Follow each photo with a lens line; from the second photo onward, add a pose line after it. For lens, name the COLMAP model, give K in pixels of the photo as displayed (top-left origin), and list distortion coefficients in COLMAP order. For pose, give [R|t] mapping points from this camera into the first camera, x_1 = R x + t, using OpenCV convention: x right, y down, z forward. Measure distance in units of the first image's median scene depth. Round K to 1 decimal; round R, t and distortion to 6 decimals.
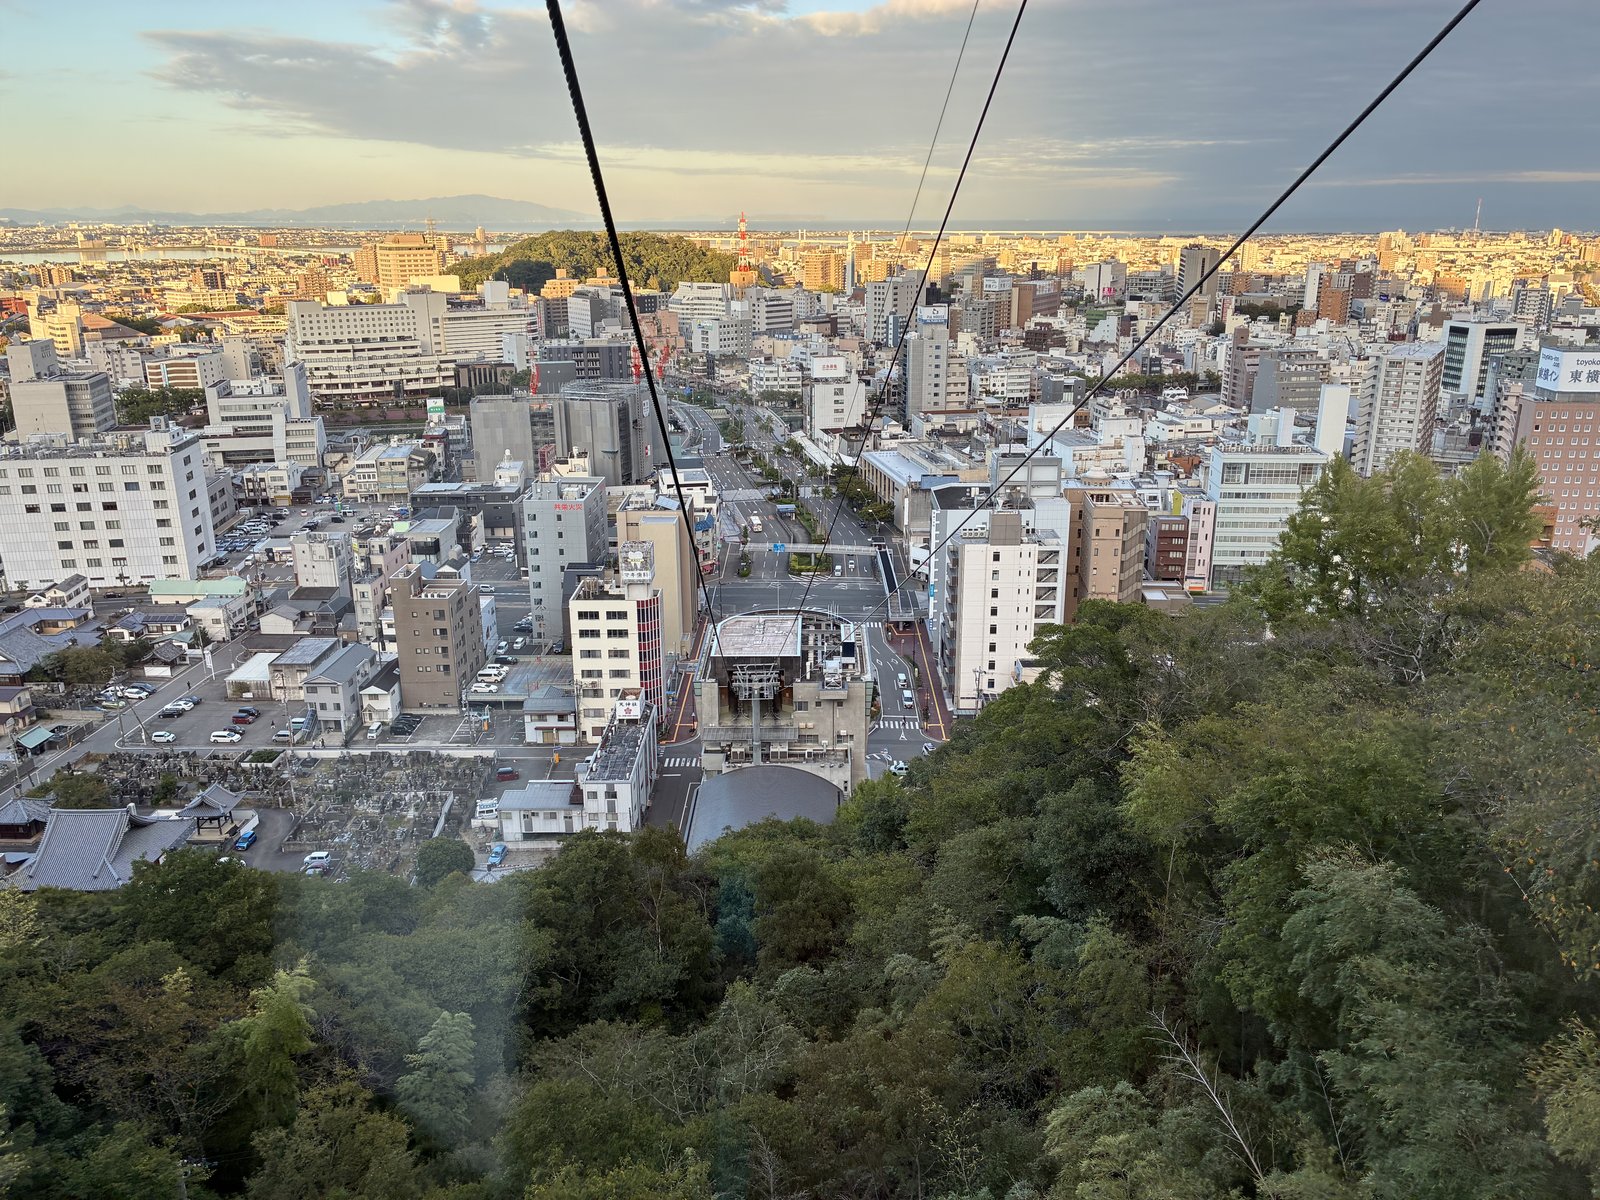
lens RADIAL K [[1204.8, 0, 801.6], [0, 1204.8, 600.8], [0, 0, 1]] dist [0.053559, -0.012688]
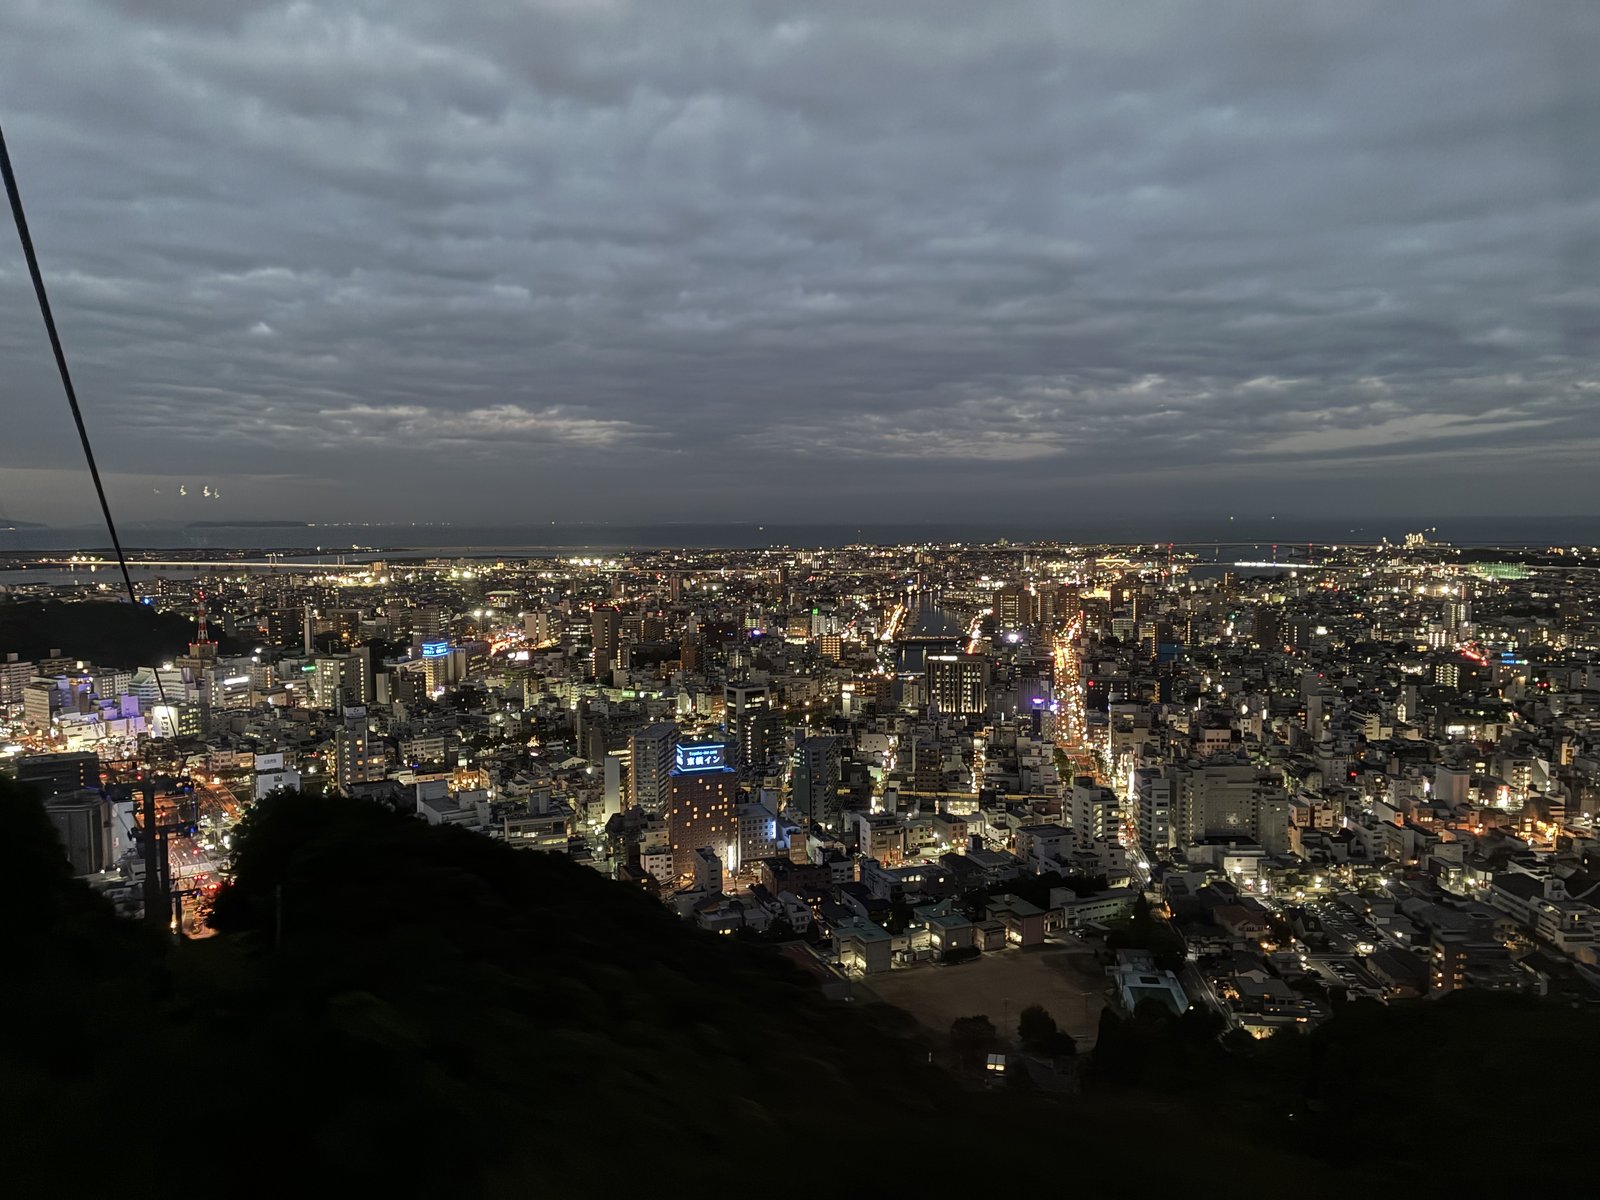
lens RADIAL K [[1204.8, 0, 798.2], [0, 1204.8, 602.6], [0, 0, 1]] dist [0.053559, -0.012688]
pose [[0.919542, -0.027957, 0.391997, 0.037273], [0.119446, 0.970159, -0.211006, -0.006303], [-0.374401, 0.240851, 0.895441, -0.499072]]
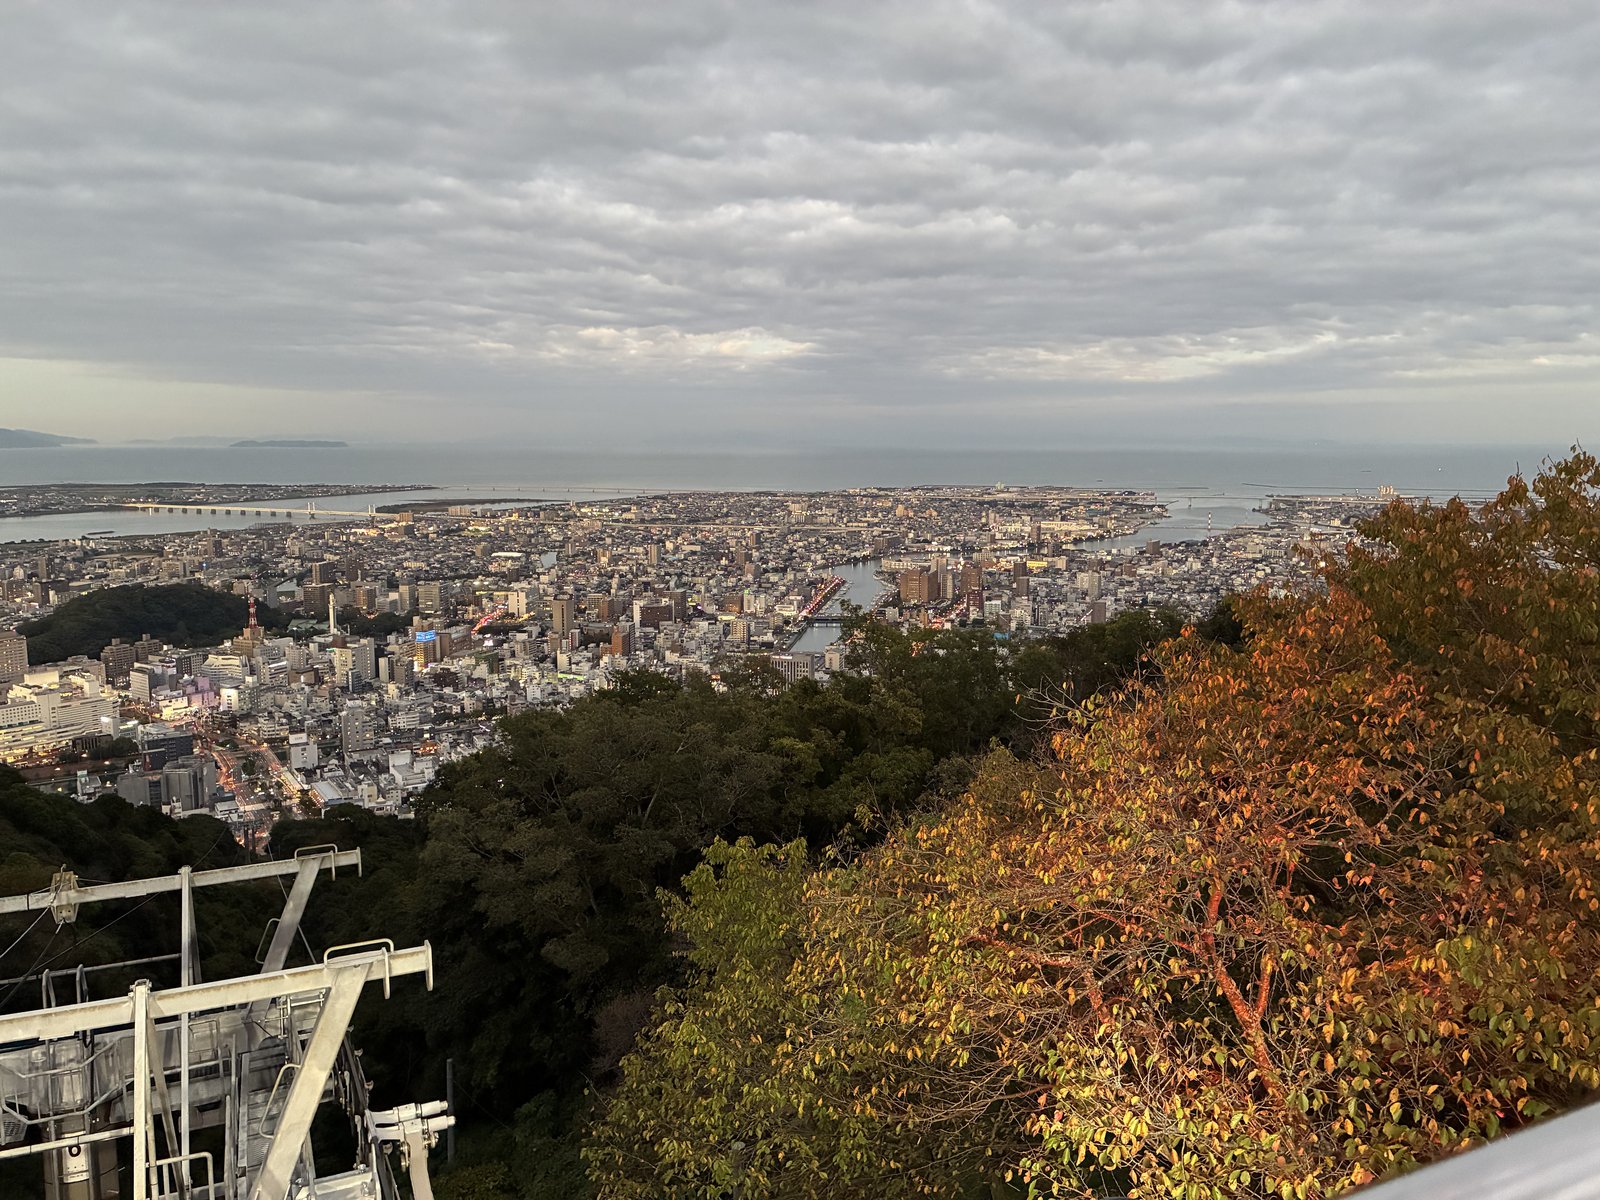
lens RADIAL K [[1204.8, 0, 803.0], [0, 1204.8, 591.5], [0, 0, 1]] dist [0.053559, -0.012688]
pose [[0.930201, -0.038526, 0.365023, 0.077944], [0.103148, 0.981838, -0.159228, -0.013033], [-0.352259, 0.185766, 0.917281, -1.350482]]
